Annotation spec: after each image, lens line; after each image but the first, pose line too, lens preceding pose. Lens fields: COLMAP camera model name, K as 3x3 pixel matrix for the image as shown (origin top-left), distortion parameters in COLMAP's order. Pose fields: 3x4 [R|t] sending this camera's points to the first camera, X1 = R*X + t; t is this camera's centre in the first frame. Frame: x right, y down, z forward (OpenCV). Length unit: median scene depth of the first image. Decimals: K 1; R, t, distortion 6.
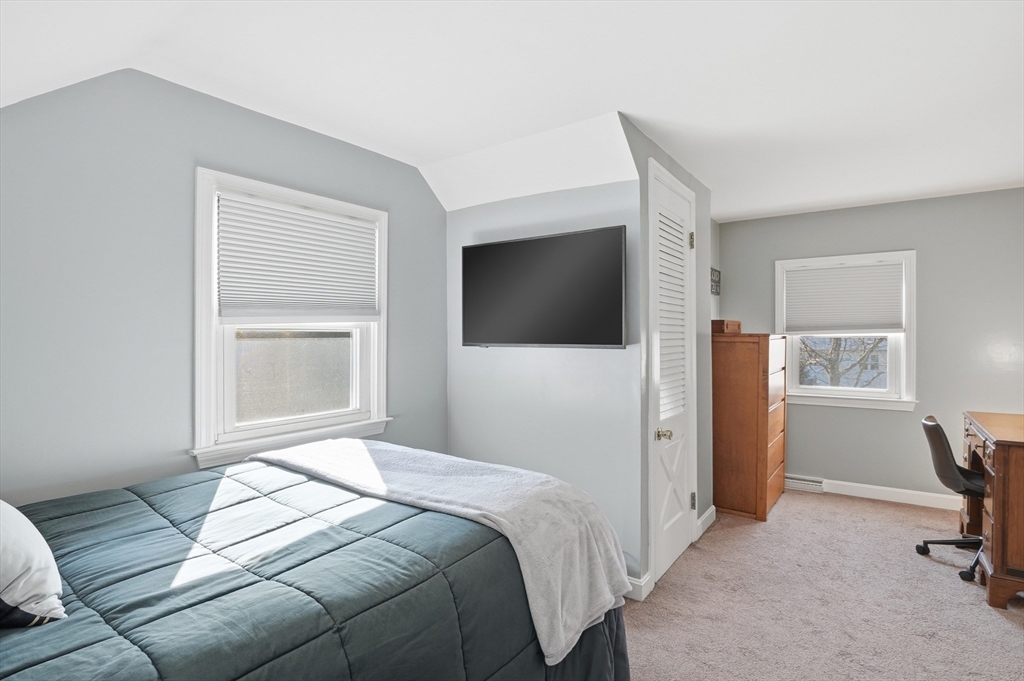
lens RADIAL K [[509.5, 0, 508.2], [0, 509.5, 340.6], [0, 0, 1]] dist [-0.024059, 0.000071]
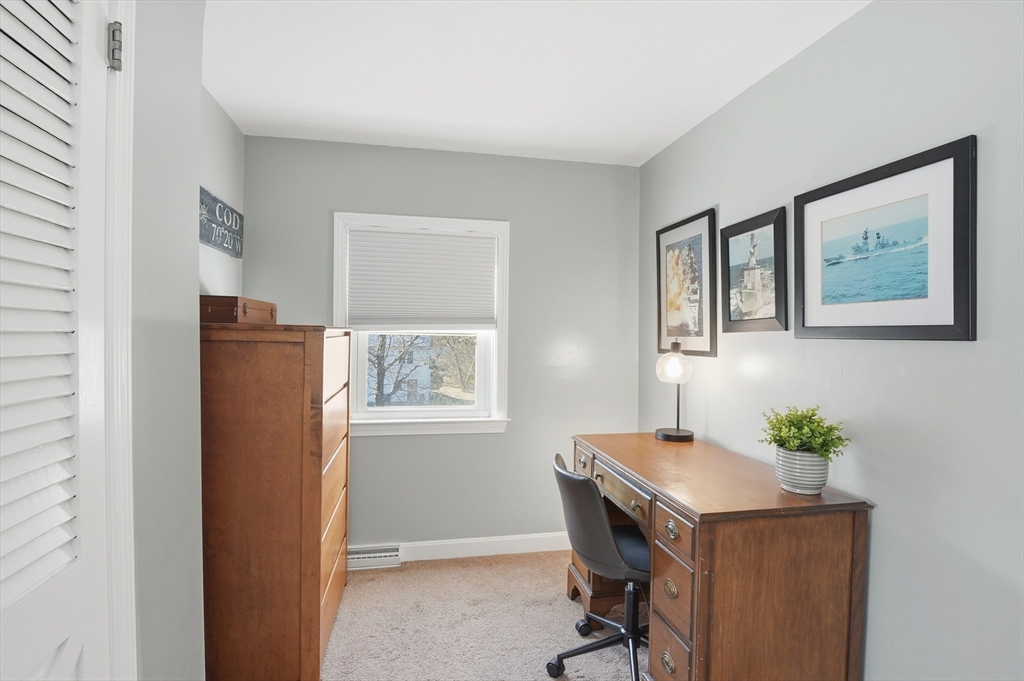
lens RADIAL K [[509.5, 0, 508.2], [0, 509.5, 340.6], [0, 0, 1]] dist [-0.024059, 0.000071]
pose [[0.679758, 0.003247, 0.733429, 0.242942], [-0.007579, 0.999968, 0.002597, -0.001323], [-0.733397, -0.007324, 0.679761, 0.470408]]
